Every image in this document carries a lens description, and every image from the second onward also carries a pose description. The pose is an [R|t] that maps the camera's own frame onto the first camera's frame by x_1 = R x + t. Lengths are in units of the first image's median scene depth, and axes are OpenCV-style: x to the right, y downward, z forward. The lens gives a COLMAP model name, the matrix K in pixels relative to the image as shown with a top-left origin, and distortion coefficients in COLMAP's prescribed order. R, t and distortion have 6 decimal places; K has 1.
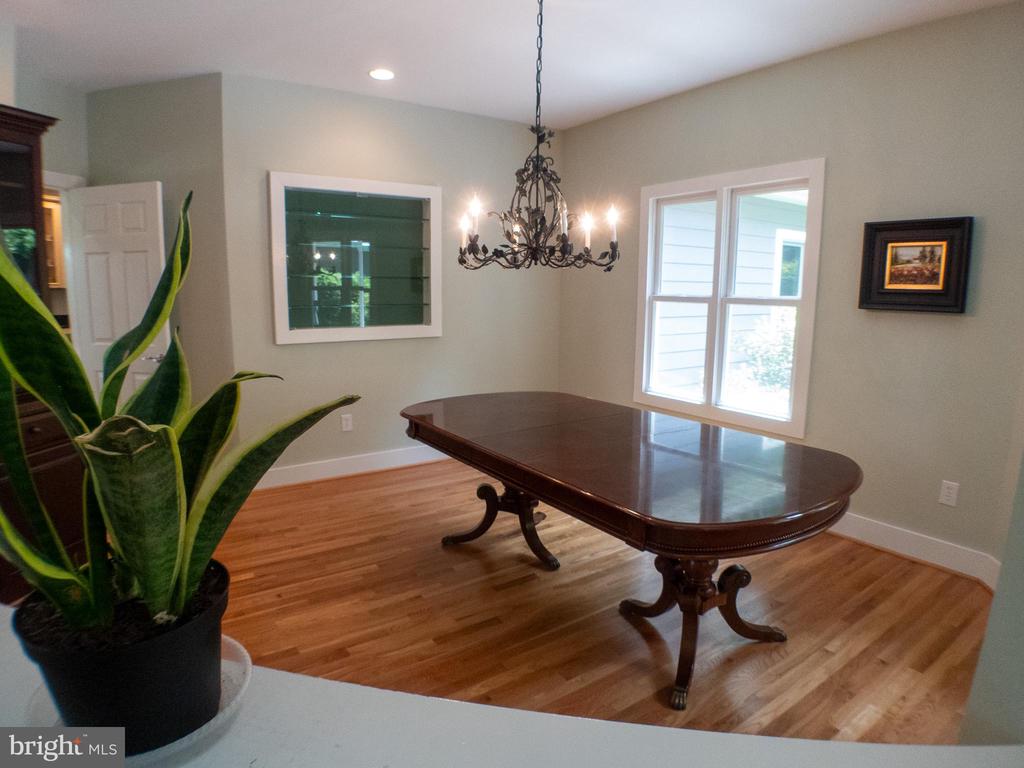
lens RADIAL K [[584.9, 0, 509.5], [0, 584.9, 390.2], [0, 0, 1]] dist [-0.094975, 0.003044]
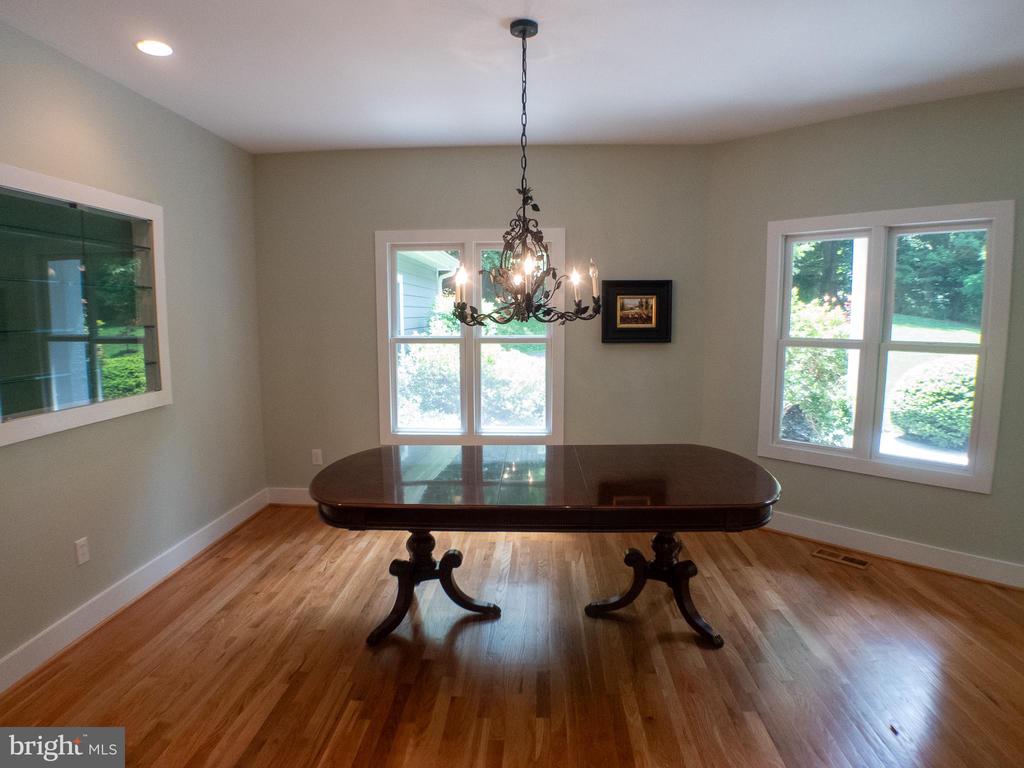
lens RADIAL K [[584.9, 0, 509.5], [0, 584.9, 390.2], [0, 0, 1]] dist [-0.094975, 0.003044]
pose [[0.601196, -0.109669, 0.791540, -0.669603], [0.142910, 0.989324, 0.028529, -0.105791], [-0.786219, 0.095968, 0.610451, 0.329481]]
